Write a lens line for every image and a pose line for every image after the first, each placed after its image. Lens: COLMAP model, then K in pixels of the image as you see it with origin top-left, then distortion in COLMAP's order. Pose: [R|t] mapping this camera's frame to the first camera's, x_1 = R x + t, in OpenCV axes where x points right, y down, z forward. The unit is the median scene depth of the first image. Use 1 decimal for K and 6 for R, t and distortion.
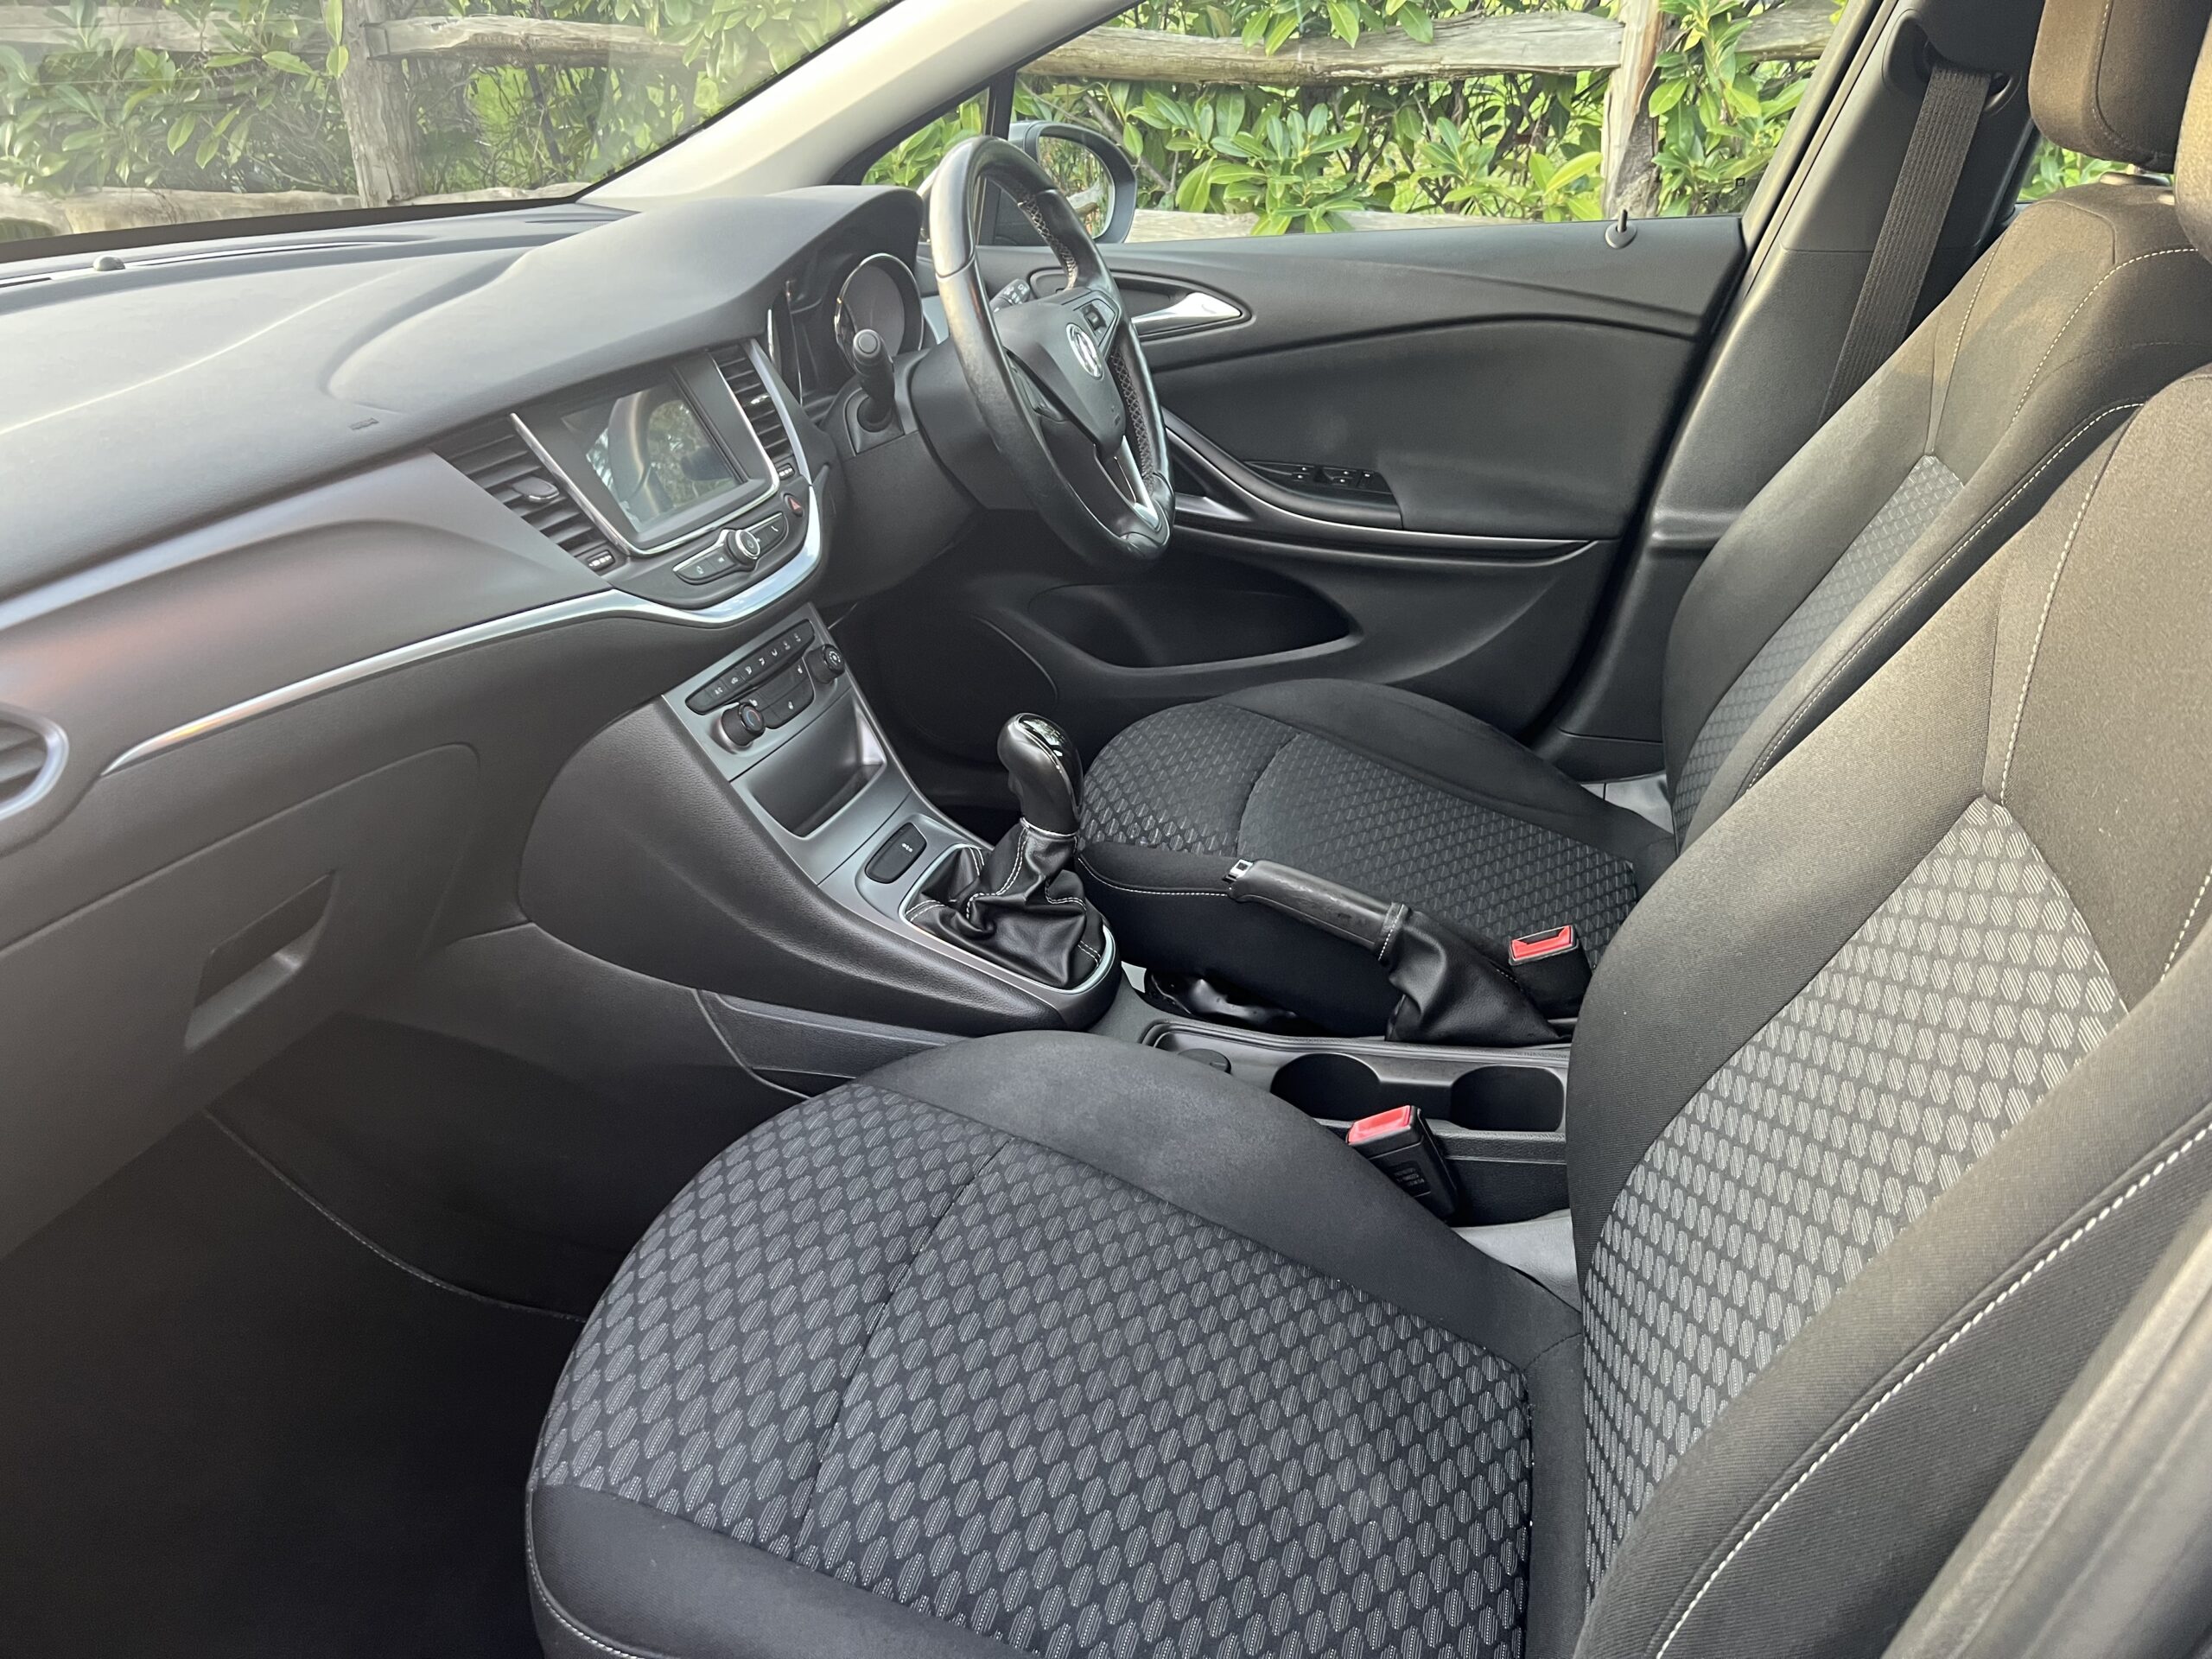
lens RADIAL K [[1661.0, 0, 1106.0], [0, 1661.0, 829.5], [0, 0, 1]] dist [0.058402, -0.076615]
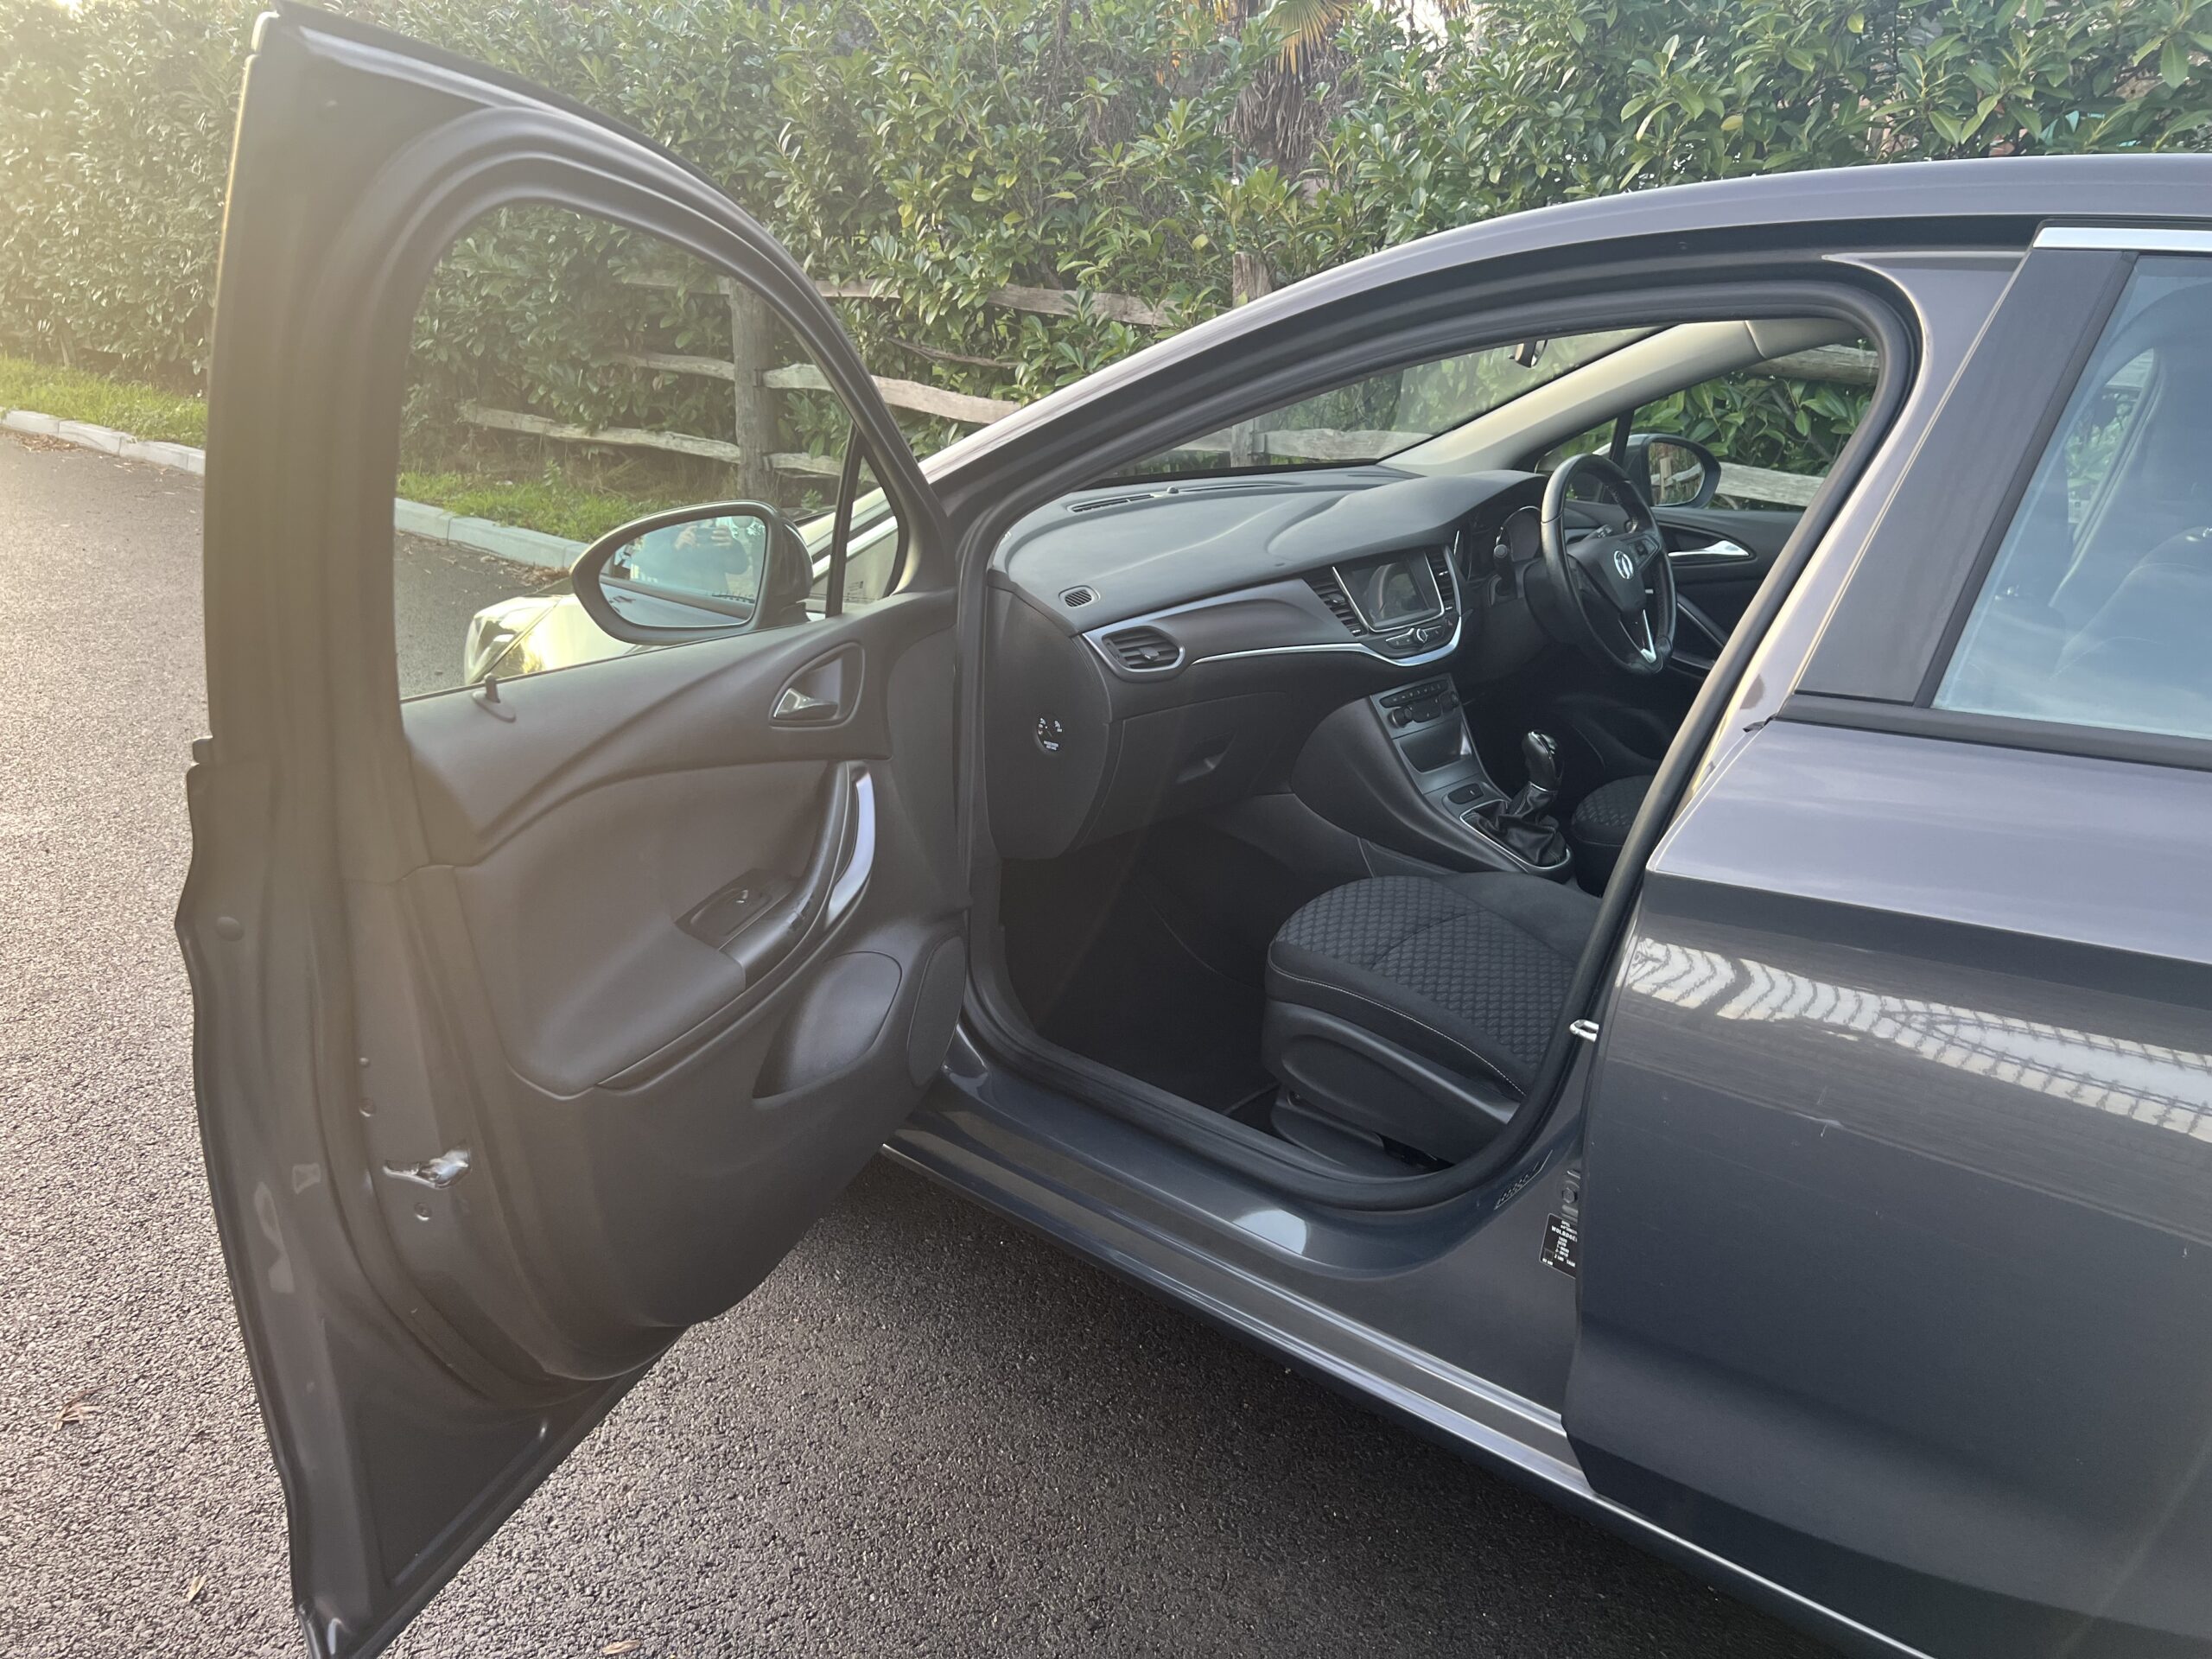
lens RADIAL K [[1785.9, 0, 1101.1], [0, 1785.9, 830.2], [0, 0, 1]] dist [0.142087, -0.322902]
pose [[0.906393, 0.150790, -0.394606, 0.147576], [-0.200957, 0.975567, -0.088799, 0.147810], [0.371575, 0.159785, 0.914549, -0.502749]]
